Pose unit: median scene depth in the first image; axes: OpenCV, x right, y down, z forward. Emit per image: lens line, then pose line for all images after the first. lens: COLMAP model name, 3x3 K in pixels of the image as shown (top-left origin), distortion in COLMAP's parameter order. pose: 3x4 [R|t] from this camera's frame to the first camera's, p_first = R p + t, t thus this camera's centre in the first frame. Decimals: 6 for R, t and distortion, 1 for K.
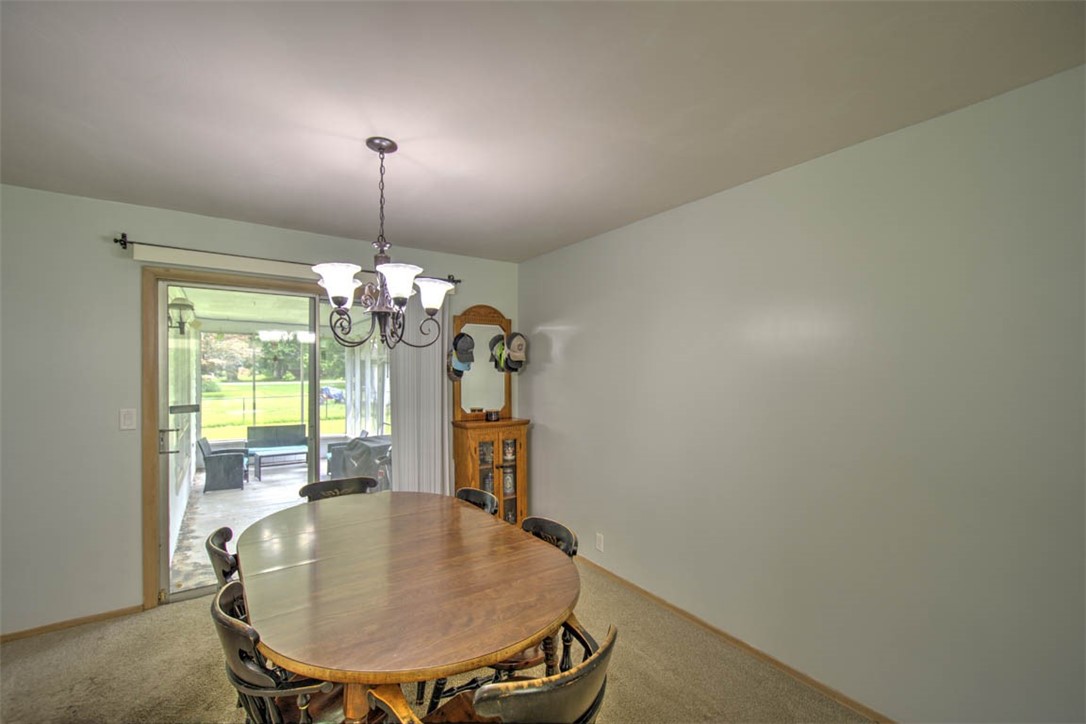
lens RADIAL K [[466.9, 0, 546.3], [0, 466.9, 374.7], [0, 0, 1]] dist [-0.002805, -0.000875]
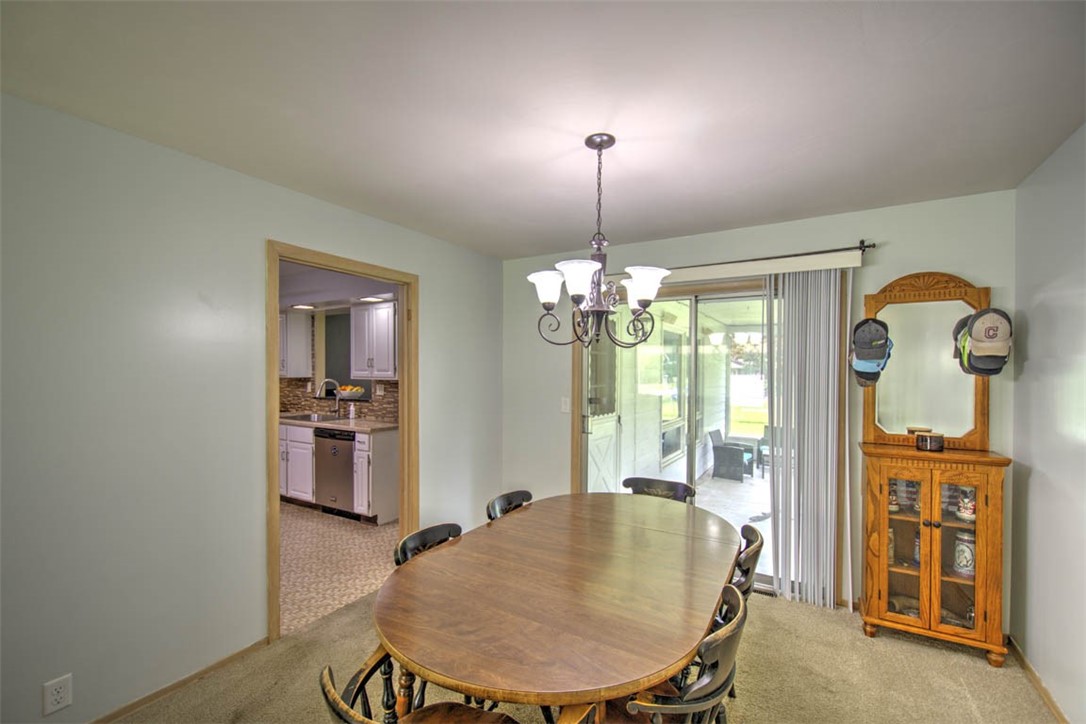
lens RADIAL K [[466.9, 0, 541.2], [0, 466.9, 372.9], [0, 0, 1]] dist [-0.002805, -0.000875]
pose [[0.401211, 0.006394, -0.915963, 0.252533], [-0.014202, 0.999899, 0.000759, -0.000593], [0.915875, 0.012704, 0.401261, 0.249076]]
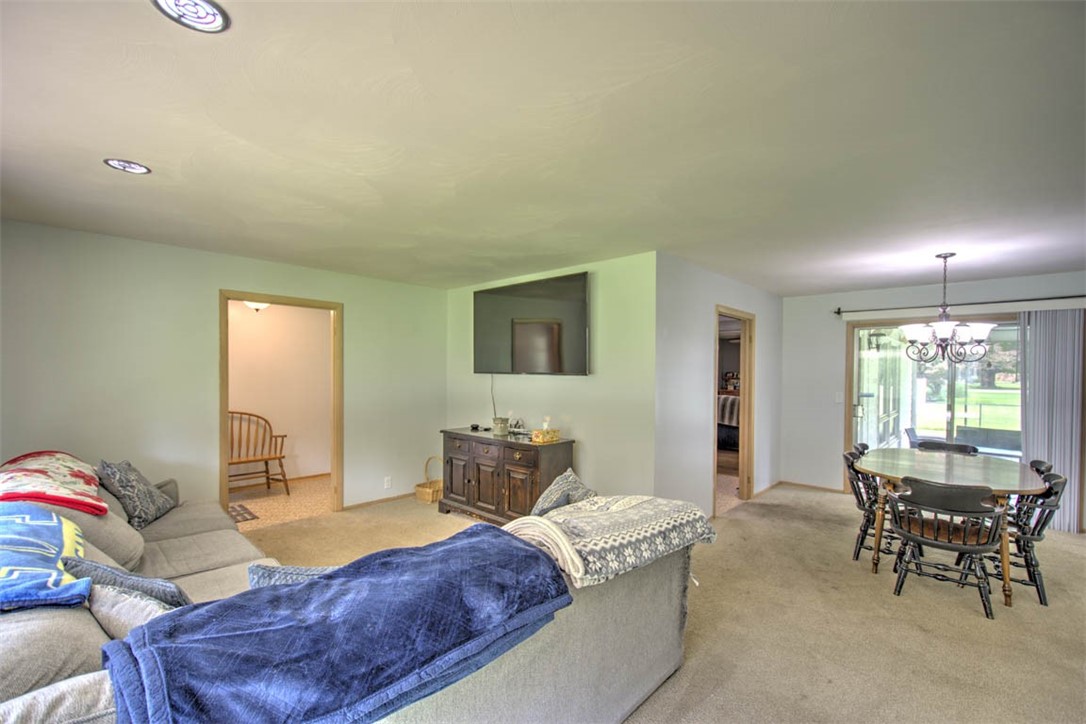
lens RADIAL K [[466.9, 0, 536.0], [0, 466.9, 372.9], [0, 0, 1]] dist [-0.002805, -0.000875]
pose [[0.192942, 0.004471, -0.981200, 0.588755], [-0.018475, 0.999829, 0.000923, 0.005987], [0.981036, 0.017950, 0.192991, -0.486407]]
